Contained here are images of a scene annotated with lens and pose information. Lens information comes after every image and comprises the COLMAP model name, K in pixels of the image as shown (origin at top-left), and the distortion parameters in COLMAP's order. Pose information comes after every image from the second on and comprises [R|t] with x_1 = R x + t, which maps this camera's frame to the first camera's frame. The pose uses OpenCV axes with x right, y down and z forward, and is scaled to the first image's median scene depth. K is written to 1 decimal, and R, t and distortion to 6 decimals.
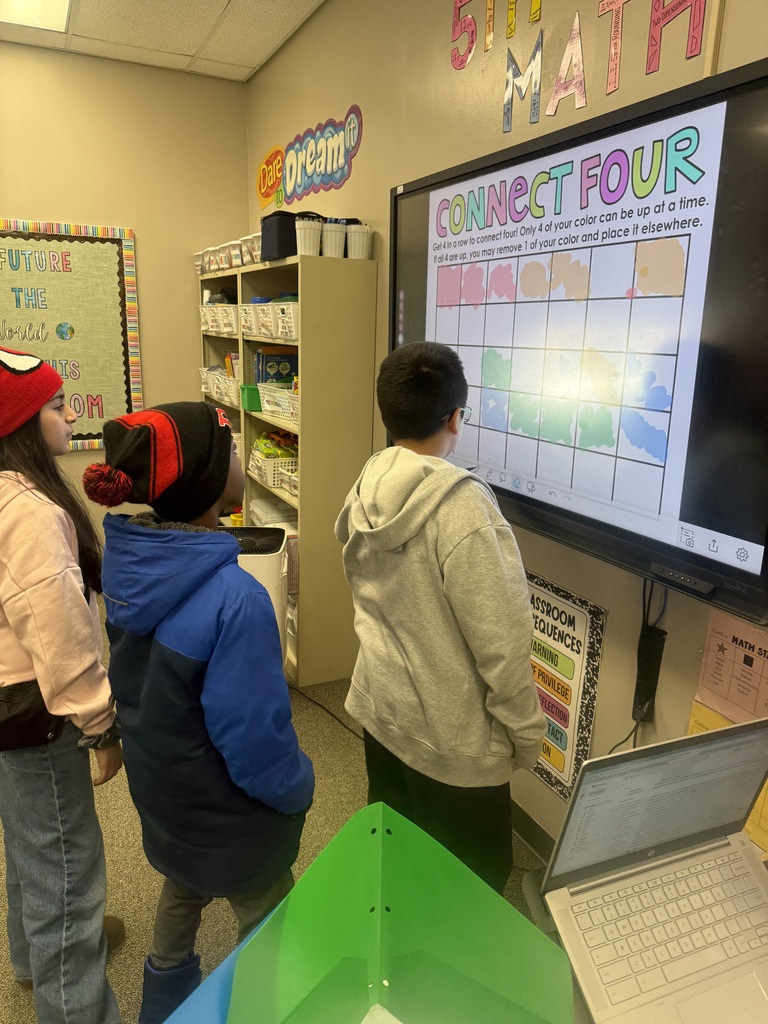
lens RADIAL K [[771.2, 0, 362.0], [0, 771.2, 497.0], [0, 0, 1]] dist [0.057413, -0.074317]
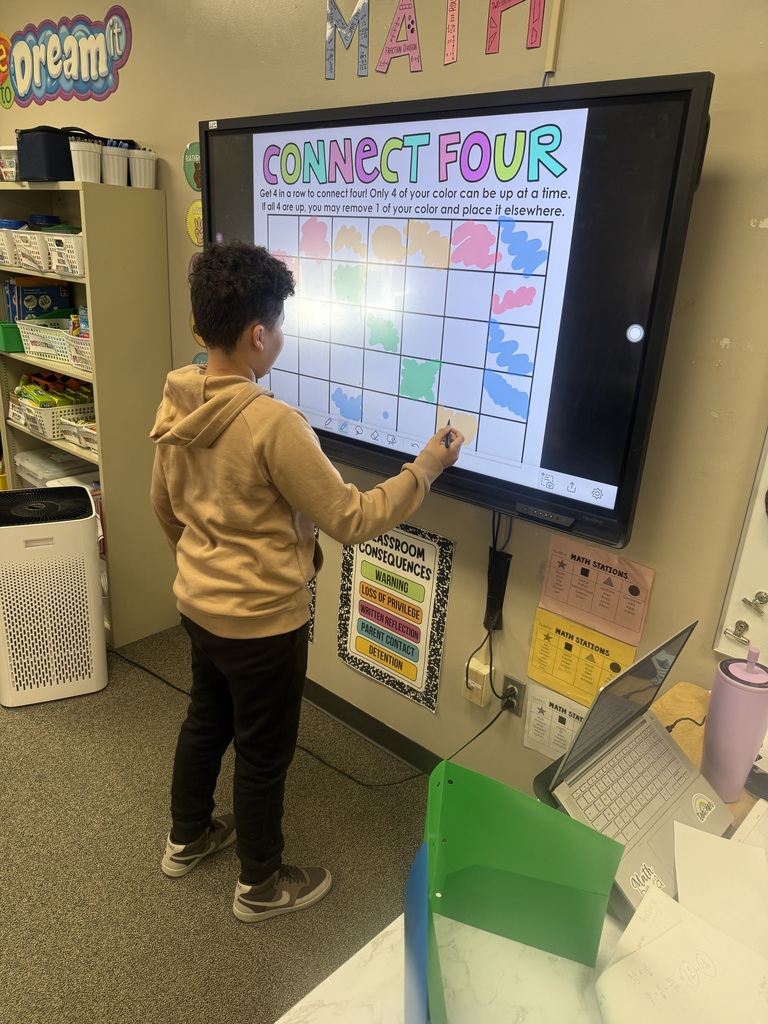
lens RADIAL K [[771.2, 0, 379.0], [0, 771.2, 511.8], [0, 0, 1]] dist [0.057413, -0.074317]
pose [[0.911312, -0.109314, 0.396939, -0.231418], [0.054544, 0.987666, 0.146771, -0.069430], [-0.408087, -0.112103, 0.906034, 0.007541]]
